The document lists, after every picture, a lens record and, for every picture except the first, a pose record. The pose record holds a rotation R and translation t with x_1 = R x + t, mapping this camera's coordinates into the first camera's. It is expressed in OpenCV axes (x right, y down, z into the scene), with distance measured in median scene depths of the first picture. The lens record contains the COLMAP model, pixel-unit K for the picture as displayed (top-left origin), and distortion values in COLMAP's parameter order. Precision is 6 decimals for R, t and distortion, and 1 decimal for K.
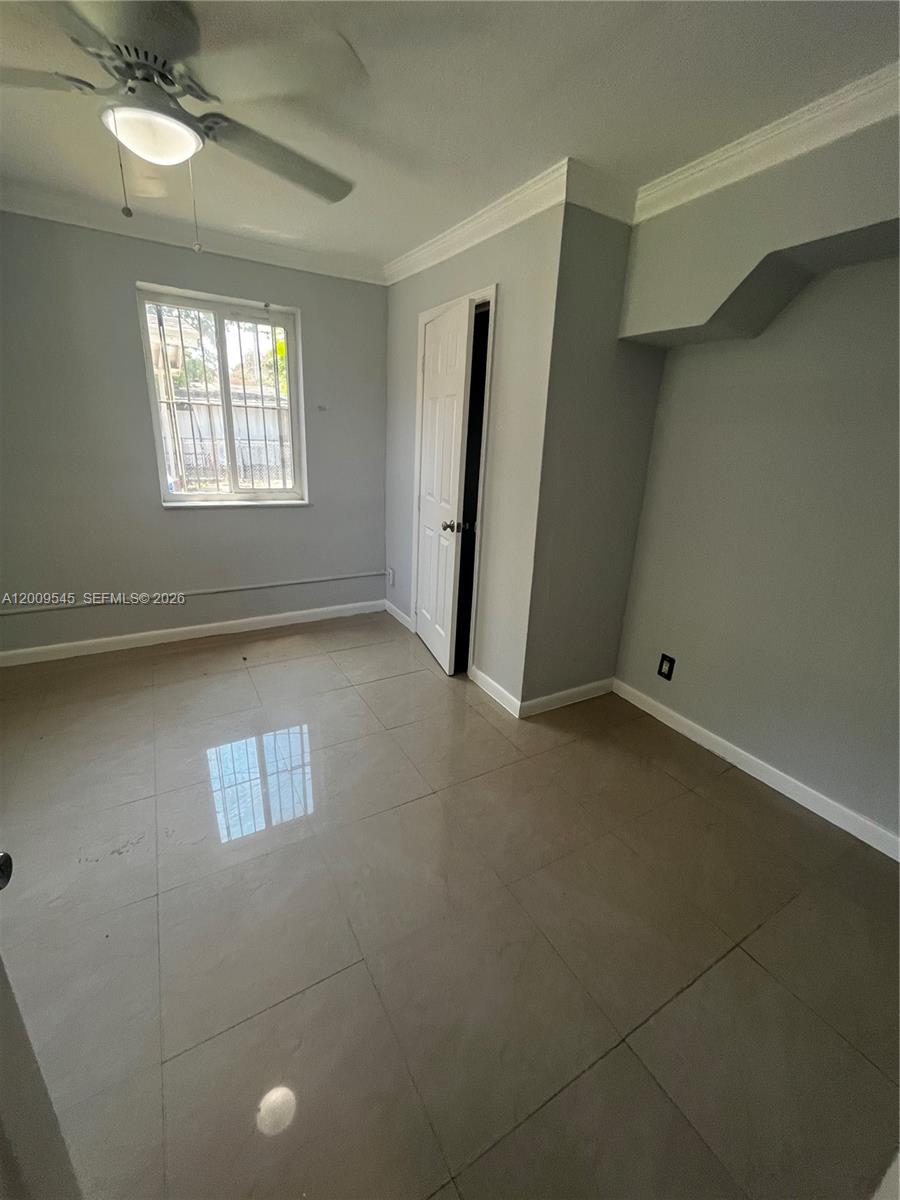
lens RADIAL K [[486.9, 0, 450.6], [0, 486.9, 595.8], [0, 0, 1]] dist [-0.007026, -0.000199]
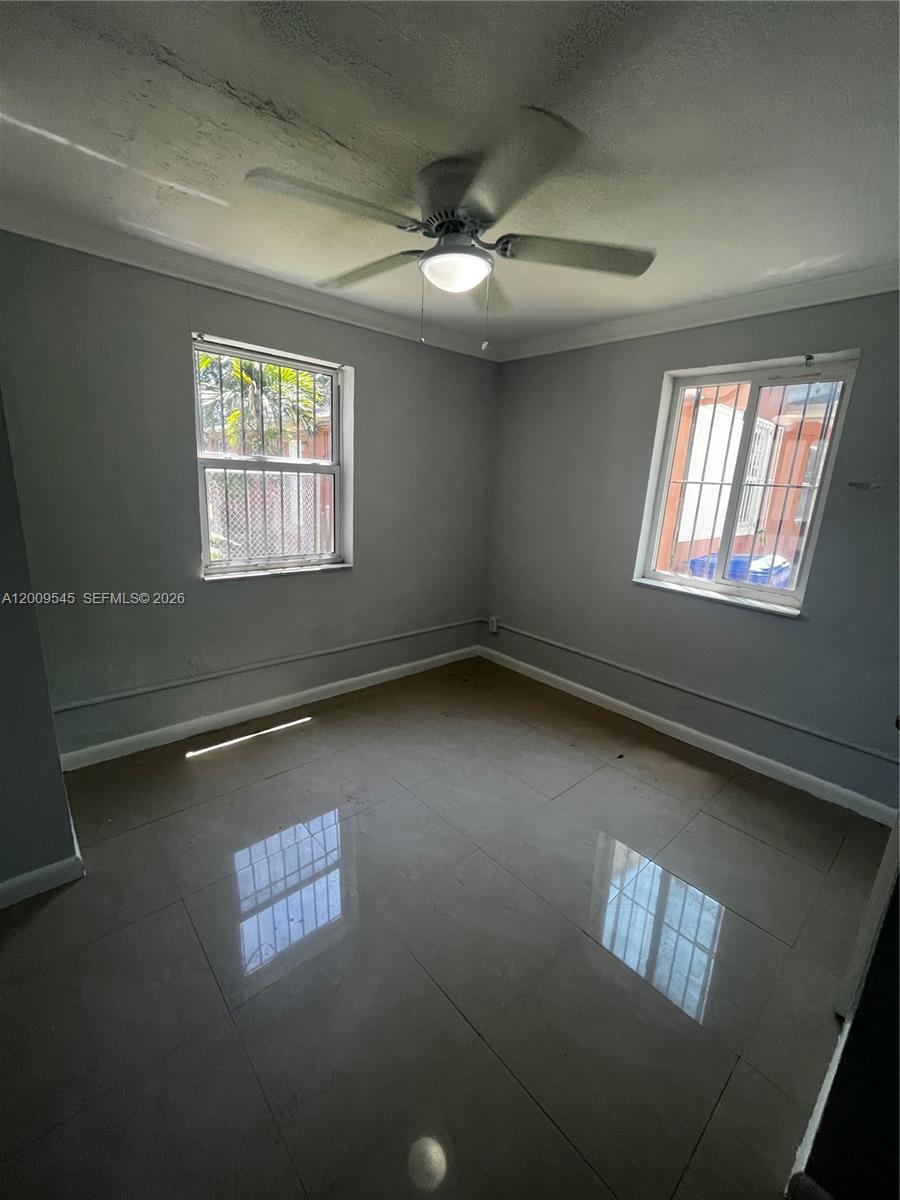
lens RADIAL K [[486.9, 0, 450.6], [0, 486.9, 595.8], [0, 0, 1]] dist [-0.007026, -0.000199]
pose [[0.207198, 0.188583, -0.959951, 0.303675], [-0.354498, 0.929030, 0.105993, -0.124080], [0.911811, 0.318339, 0.259345, 0.391419]]
